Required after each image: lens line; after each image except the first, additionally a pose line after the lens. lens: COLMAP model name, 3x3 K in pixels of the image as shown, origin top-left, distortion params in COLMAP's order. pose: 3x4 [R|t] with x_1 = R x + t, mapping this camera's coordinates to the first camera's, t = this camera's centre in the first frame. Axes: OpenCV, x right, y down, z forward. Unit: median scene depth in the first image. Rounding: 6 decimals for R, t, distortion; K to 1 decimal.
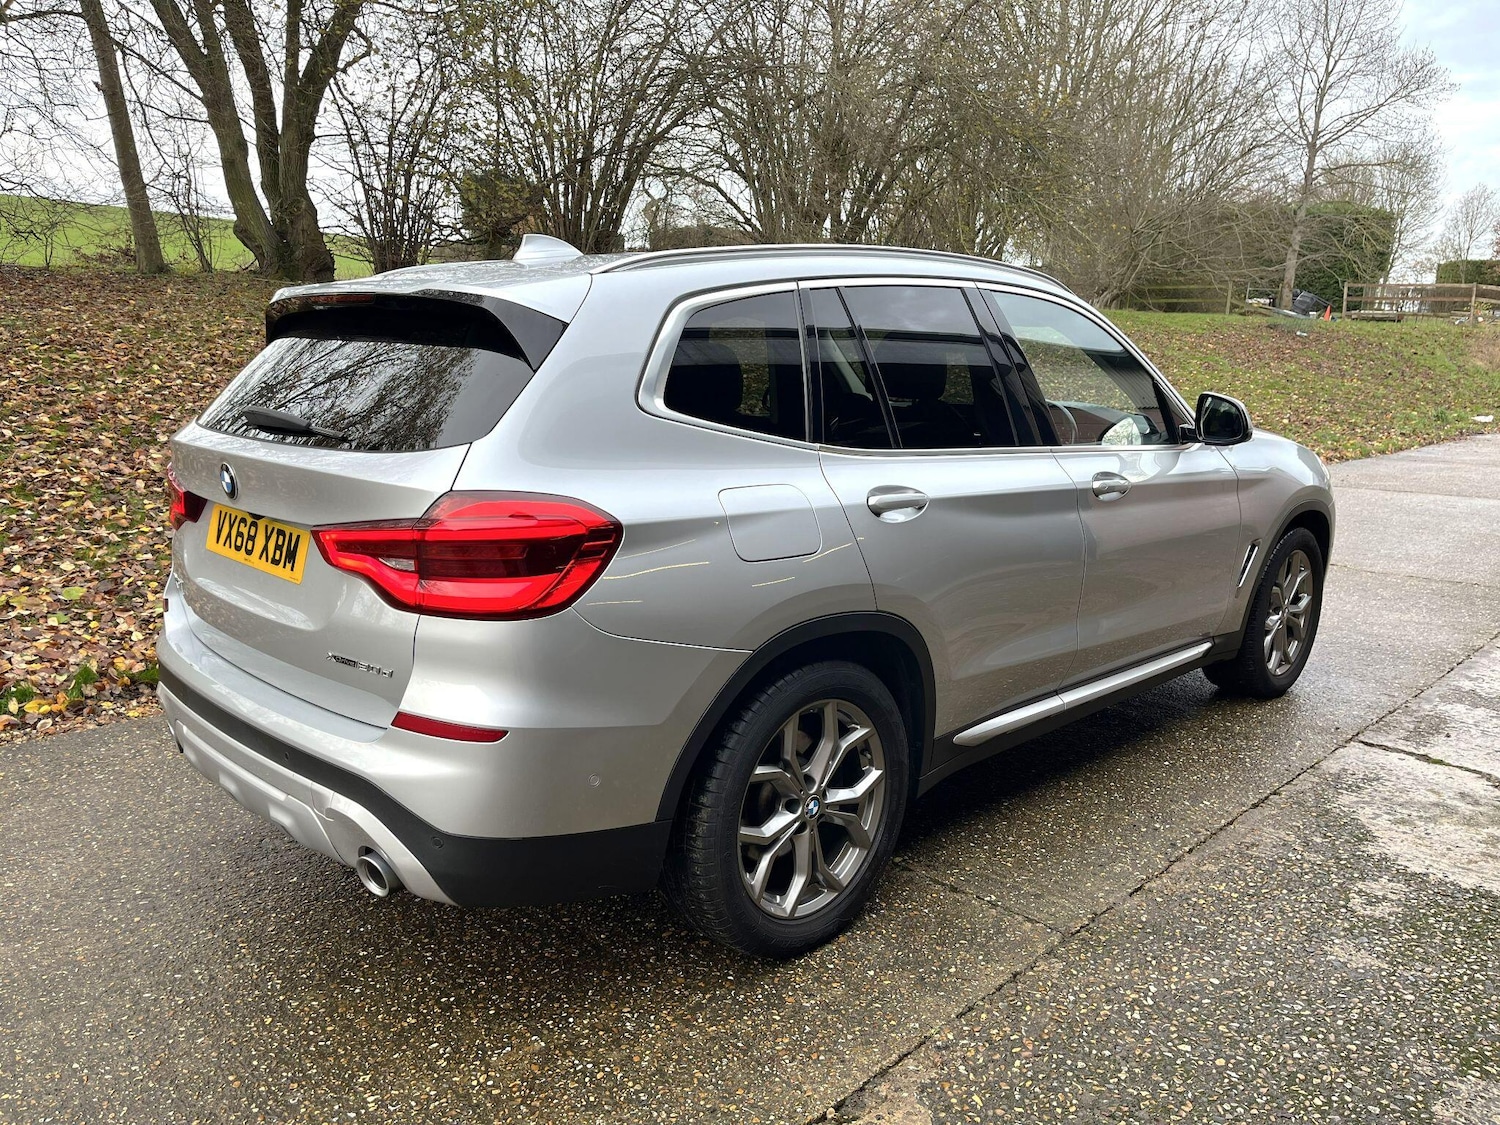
lens RADIAL K [[1113.5, 0, 754.3], [0, 1113.5, 590.2], [0, 0, 1]] dist [0.051484, -0.066599]
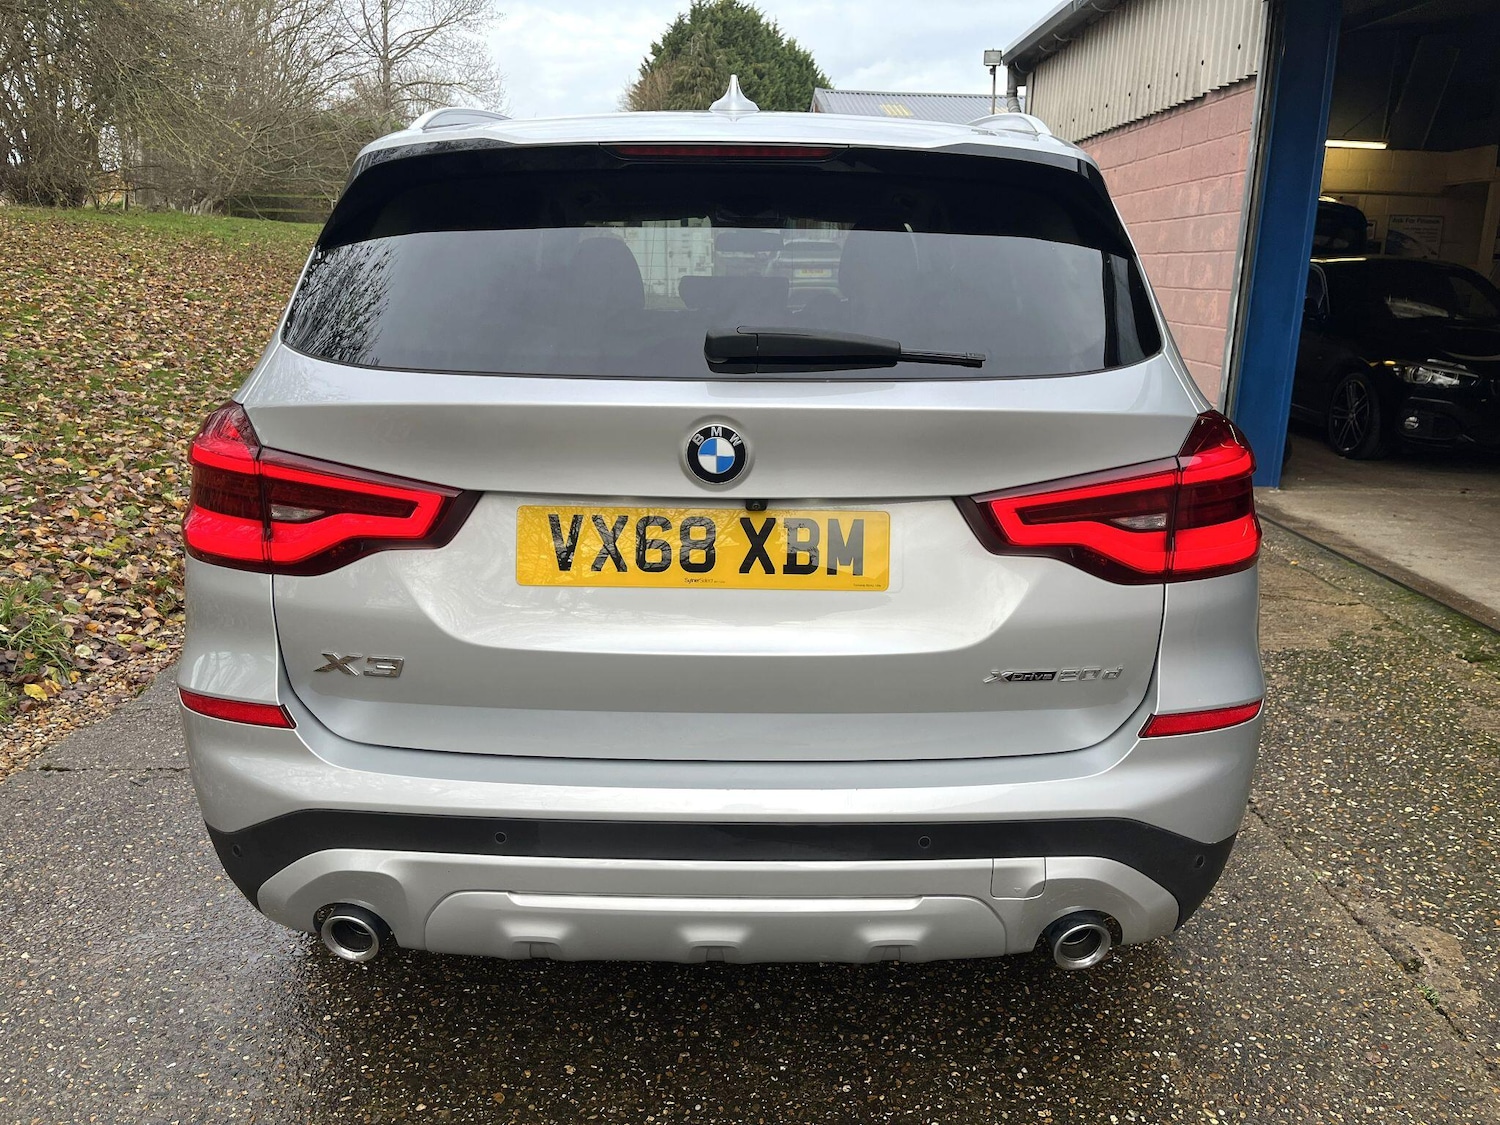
lens RADIAL K [[1113.5, 0, 754.3], [0, 1113.5, 590.2], [0, 0, 1]] dist [0.051484, -0.066599]
pose [[0.730166, -0.198412, 0.653827, -6.331149], [0.150353, 0.980112, 0.129520, -0.732559], [-0.666522, 0.003734, 0.745476, 3.847111]]
